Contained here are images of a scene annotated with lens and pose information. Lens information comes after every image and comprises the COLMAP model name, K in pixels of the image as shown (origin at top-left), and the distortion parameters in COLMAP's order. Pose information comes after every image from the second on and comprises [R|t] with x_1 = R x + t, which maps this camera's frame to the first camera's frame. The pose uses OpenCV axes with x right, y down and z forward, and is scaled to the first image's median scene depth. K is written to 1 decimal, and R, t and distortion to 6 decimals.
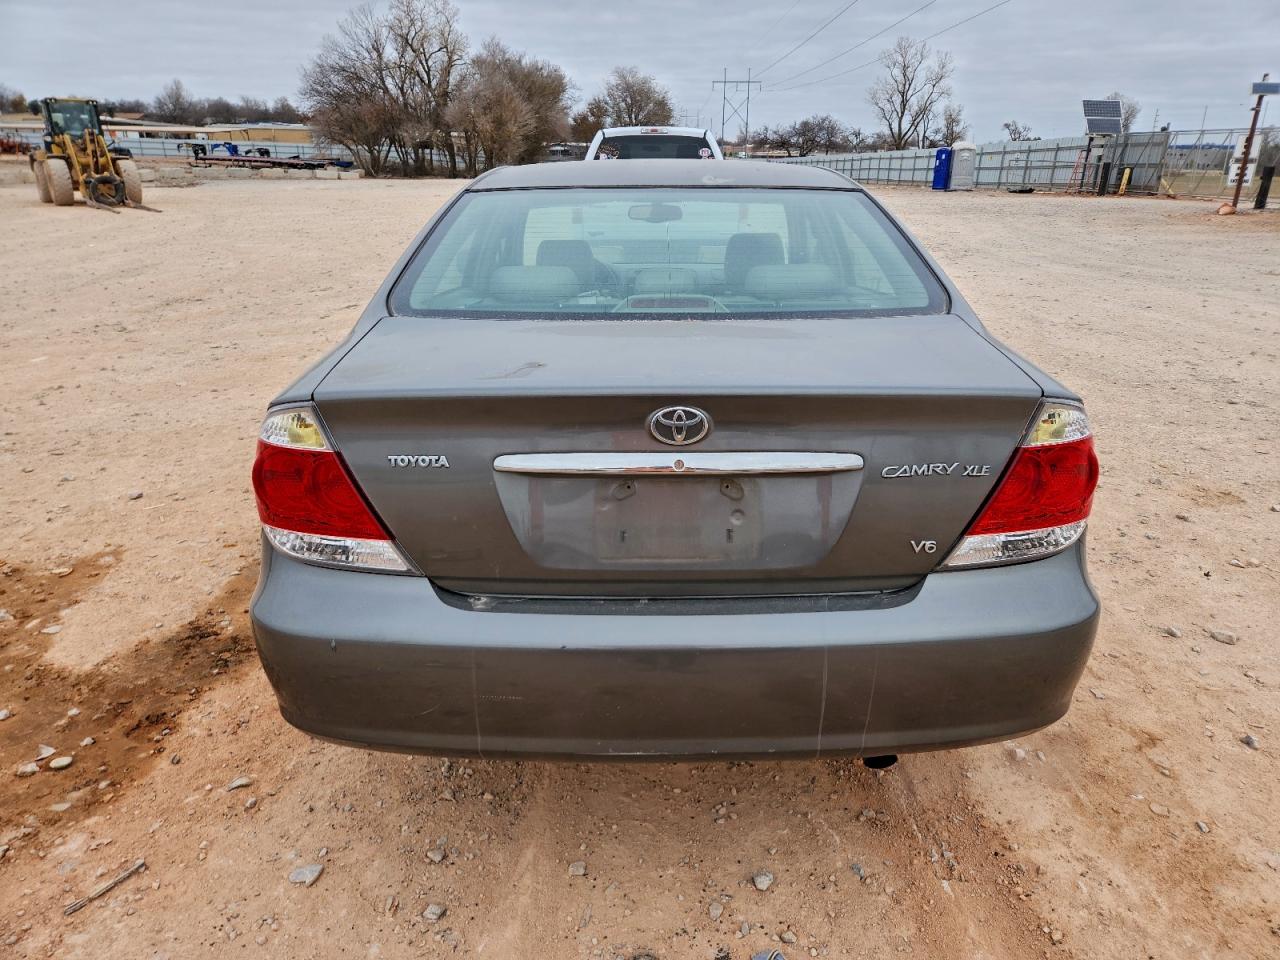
lens RADIAL K [[850.1, 0, 636.8], [0, 850.1, 480.2], [0, 0, 1]] dist [0.076080, -0.060321]
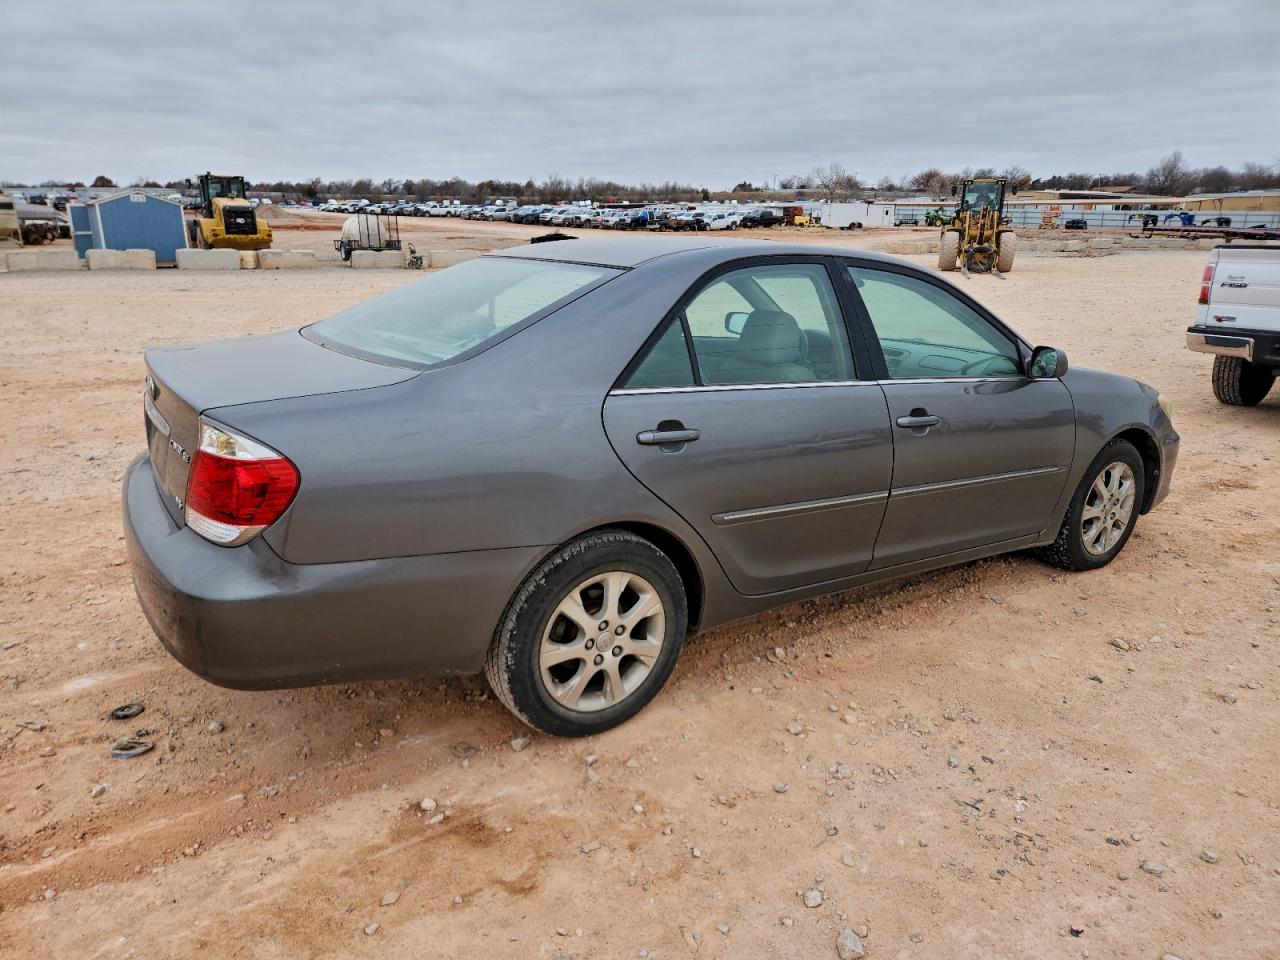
lens RADIAL K [[850.1, 0, 636.8], [0, 850.1, 480.2], [0, 0, 1]] dist [0.076080, -0.060321]
pose [[0.540955, 0.240486, -0.805937, 0.072876], [-0.298500, 0.950764, 0.083344, -0.011763], [0.786299, 0.195487, 0.586105, 0.028757]]
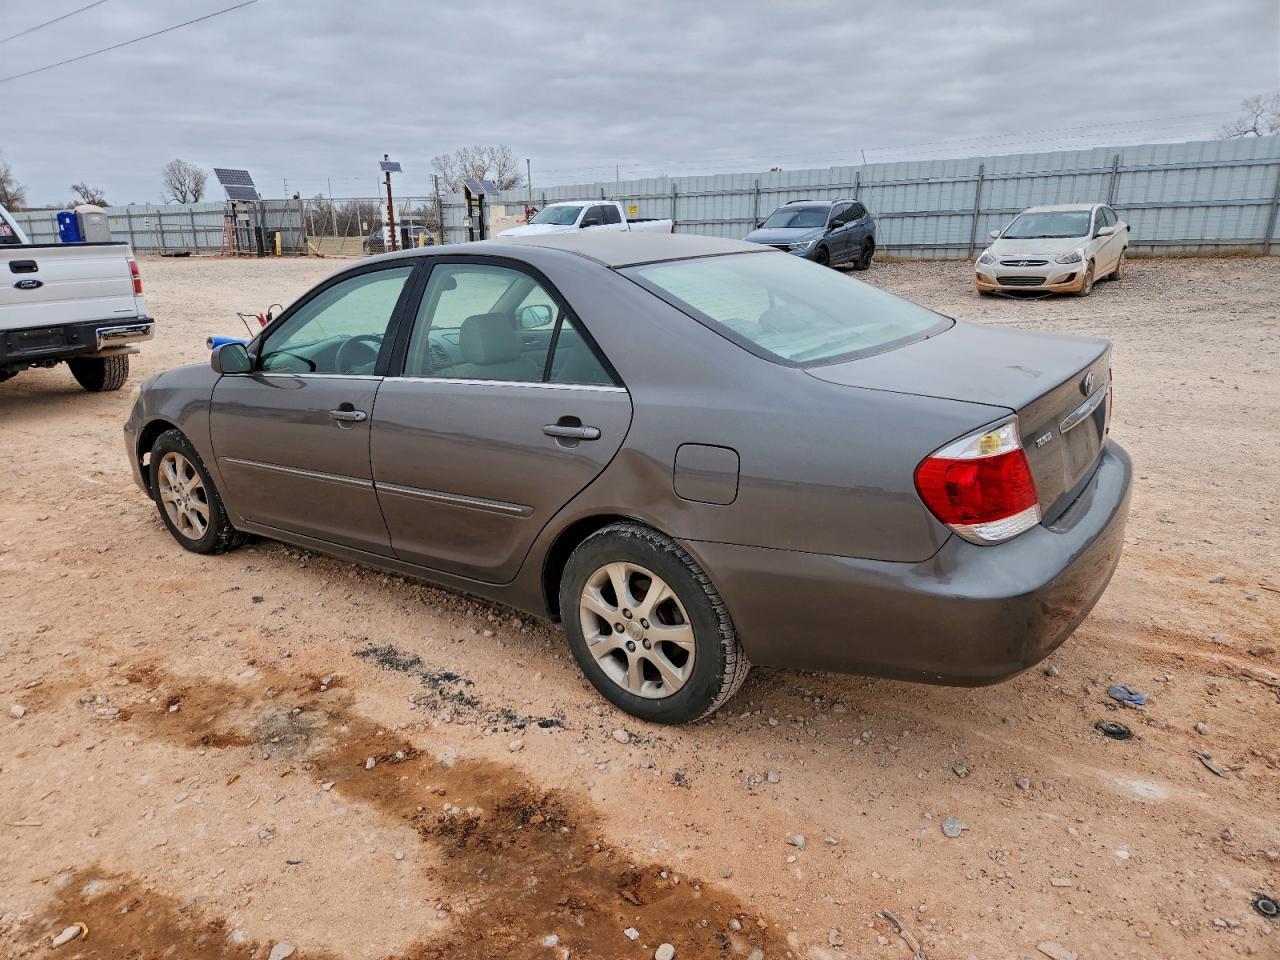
lens RADIAL K [[850.1, 0, 636.8], [0, 850.1, 480.2], [0, 0, 1]] dist [0.076080, -0.060321]
pose [[0.598628, -0.245166, 0.762587, -0.066654], [0.294497, 0.952696, 0.075105, -0.010018], [-0.744927, 0.179620, 0.642512, 0.022305]]
